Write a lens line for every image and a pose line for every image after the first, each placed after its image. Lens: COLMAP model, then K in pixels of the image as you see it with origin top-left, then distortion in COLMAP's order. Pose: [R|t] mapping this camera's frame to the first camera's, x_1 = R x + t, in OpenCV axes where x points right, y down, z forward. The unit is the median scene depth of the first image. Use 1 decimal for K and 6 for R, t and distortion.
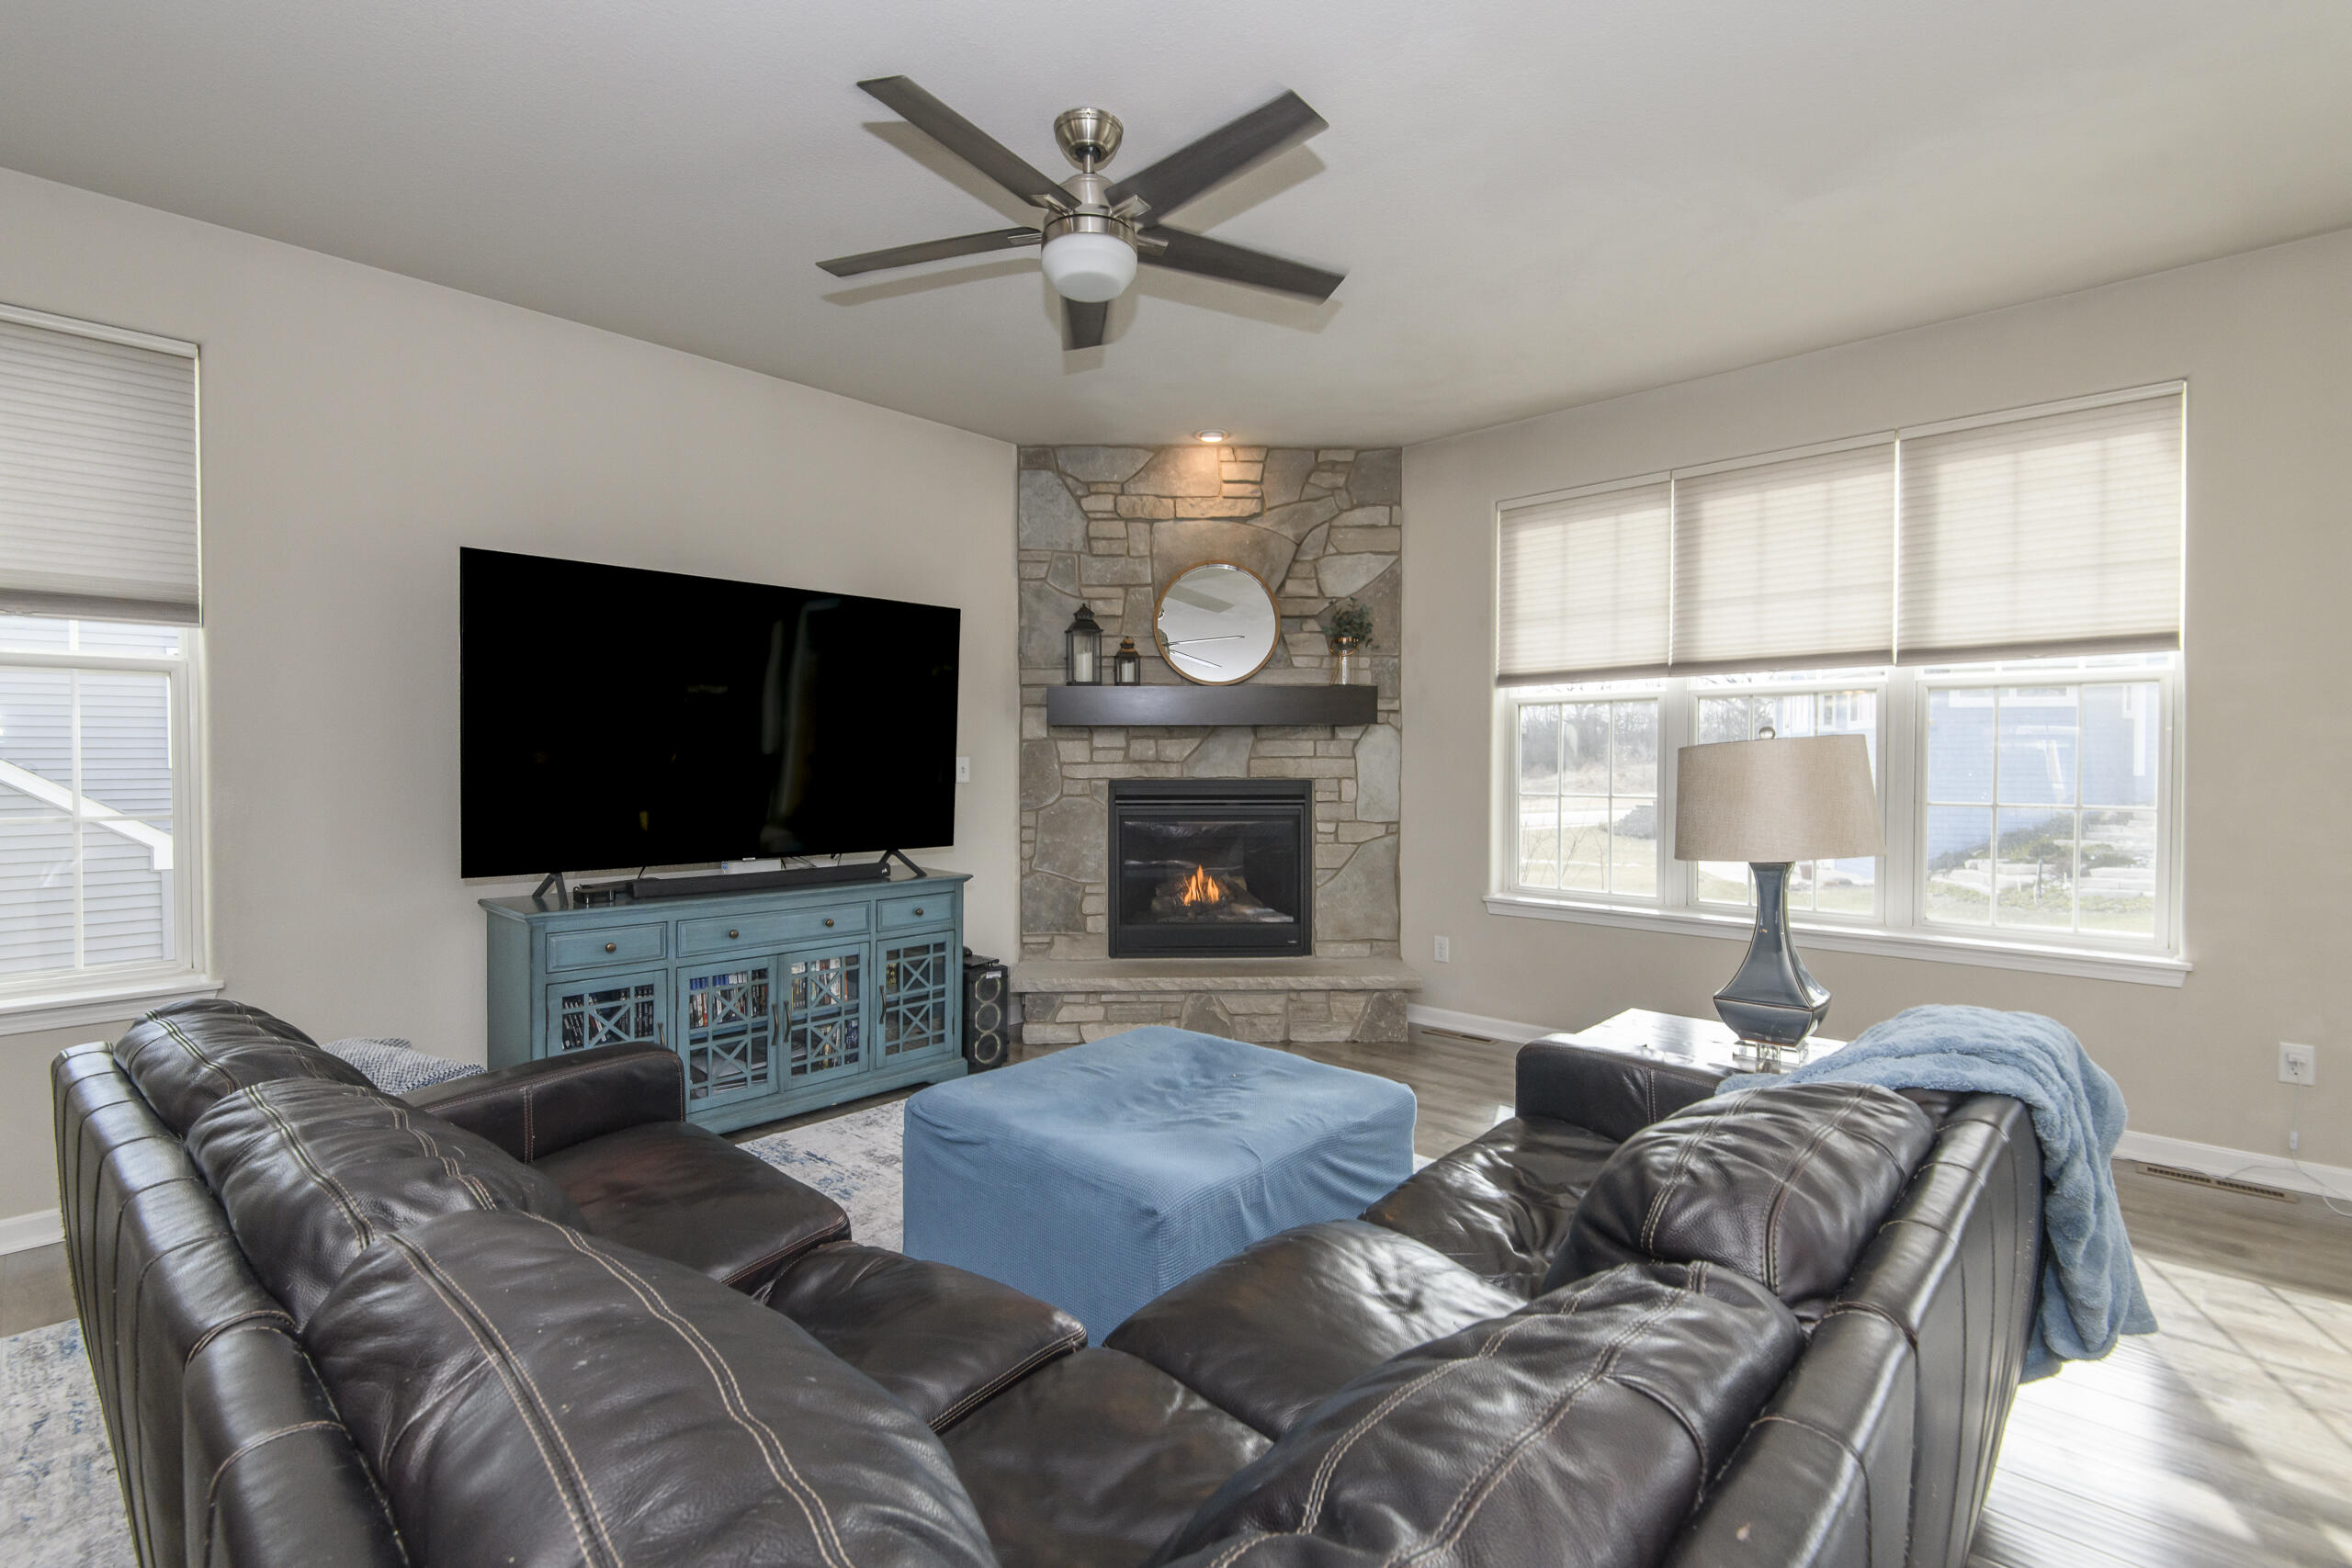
lens RADIAL K [[1054.2, 0, 1176.0], [0, 1054.2, 784.0], [0, 0, 1]] dist [0.046780, -0.022426]
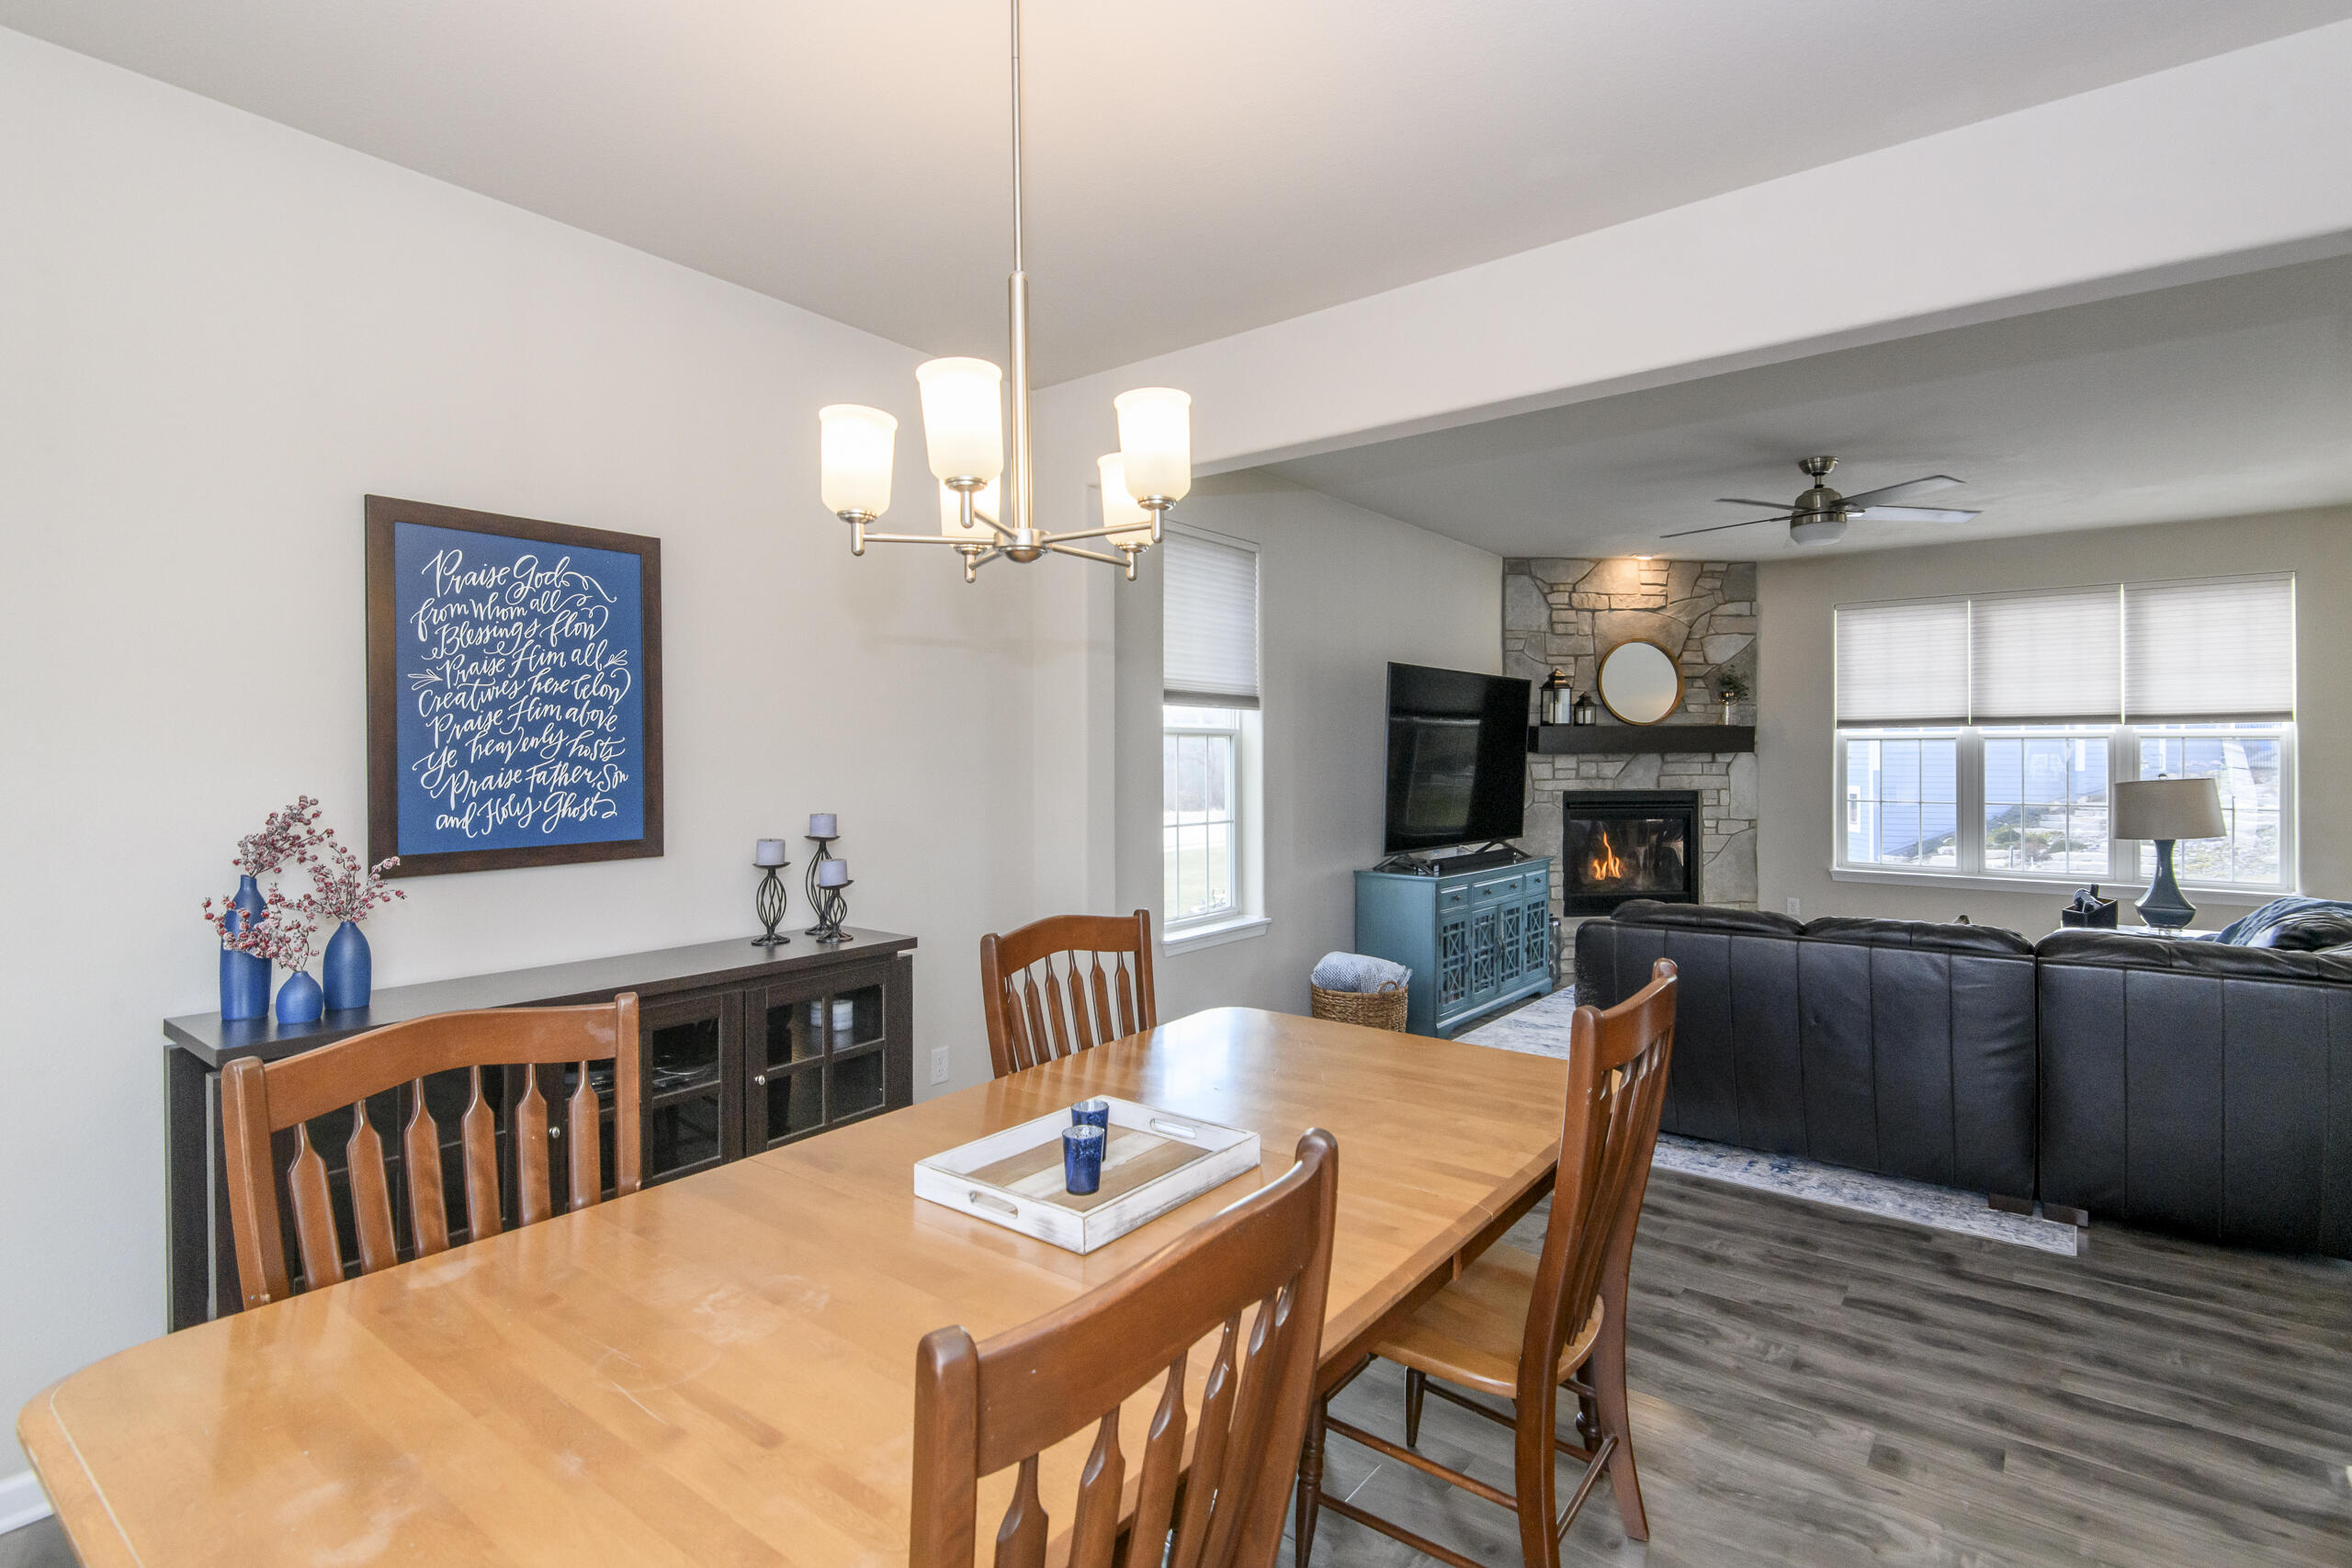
lens RADIAL K [[1114.4, 0, 1185.6], [0, 1114.4, 755.1], [0, 0, 1]] dist [-0.000564, -0.000933]
pose [[0.996436, -0.002186, 0.084329, -0.701966], [0.003892, 0.999791, -0.020067, -0.024582], [-0.084267, 0.020323, 0.996236, -0.455515]]
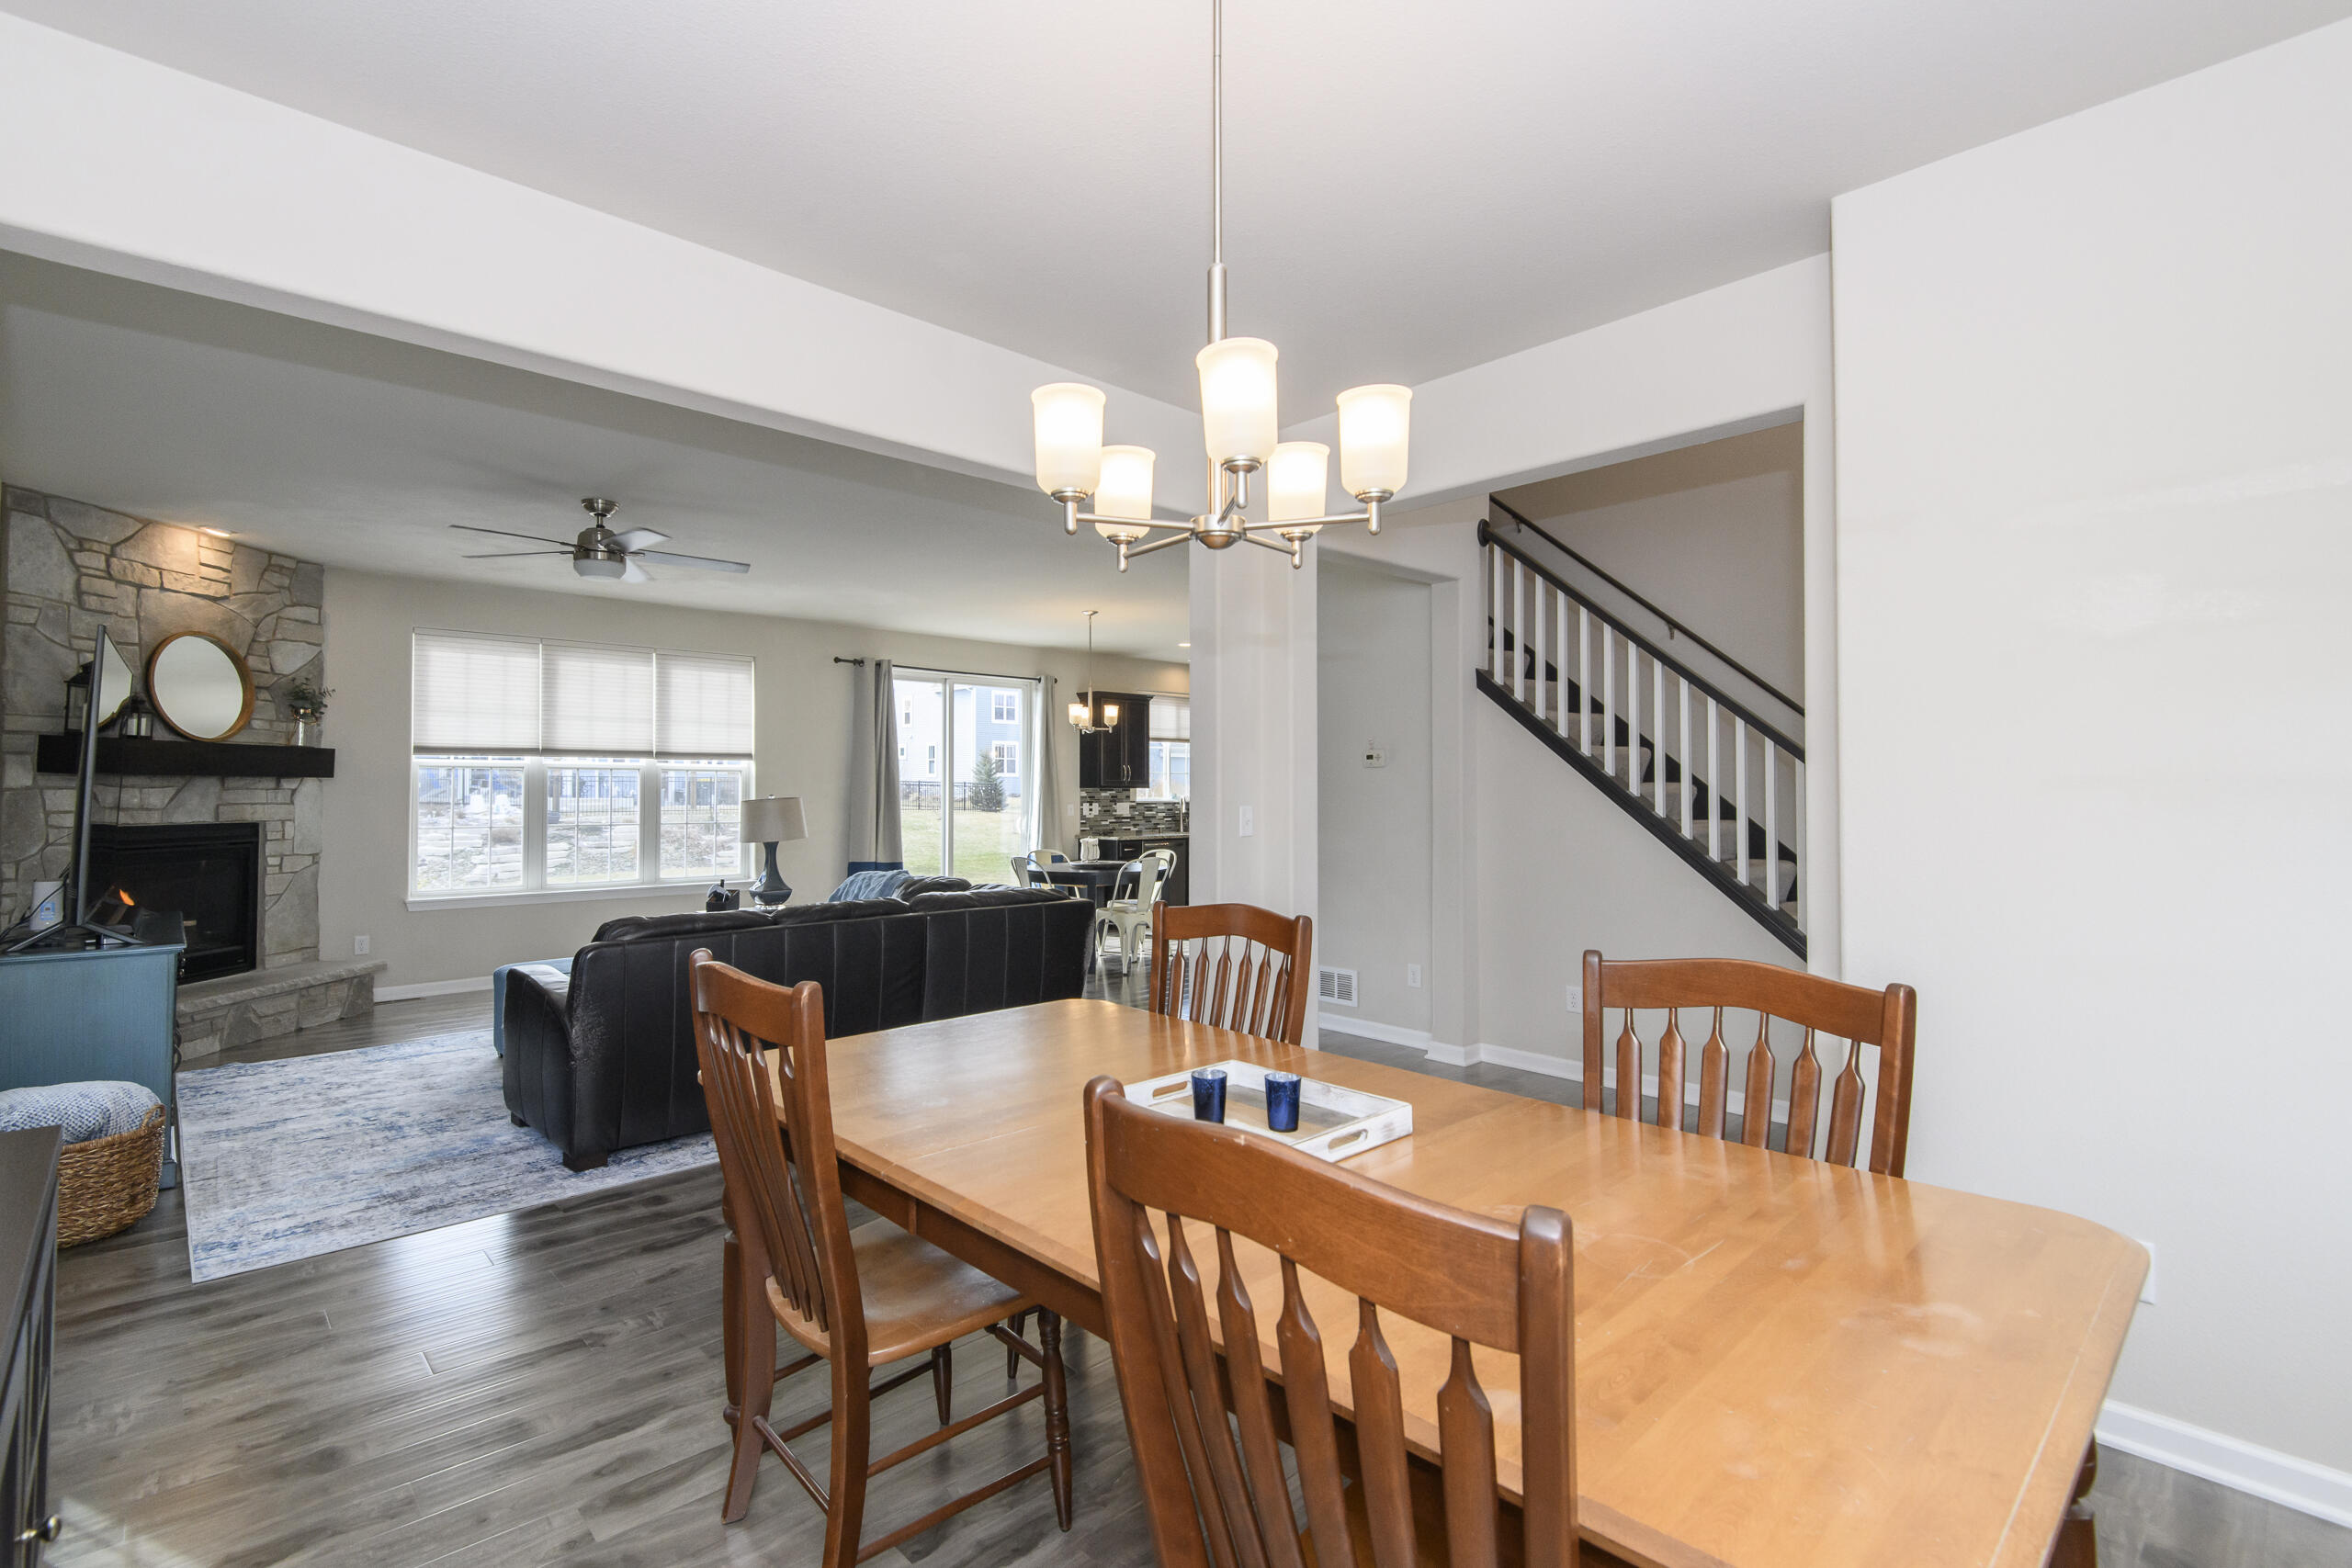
lens RADIAL K [[1073.0, 0, 1168.3], [0, 1073.0, 773.0], [0, 0, 1]] dist [0.037416, -0.024567]
pose [[0.058150, 0.018446, 0.998137, -1.064803], [0.022422, 0.999553, -0.019779, -0.012619], [-0.998056, 0.023530, 0.057711, -0.107803]]
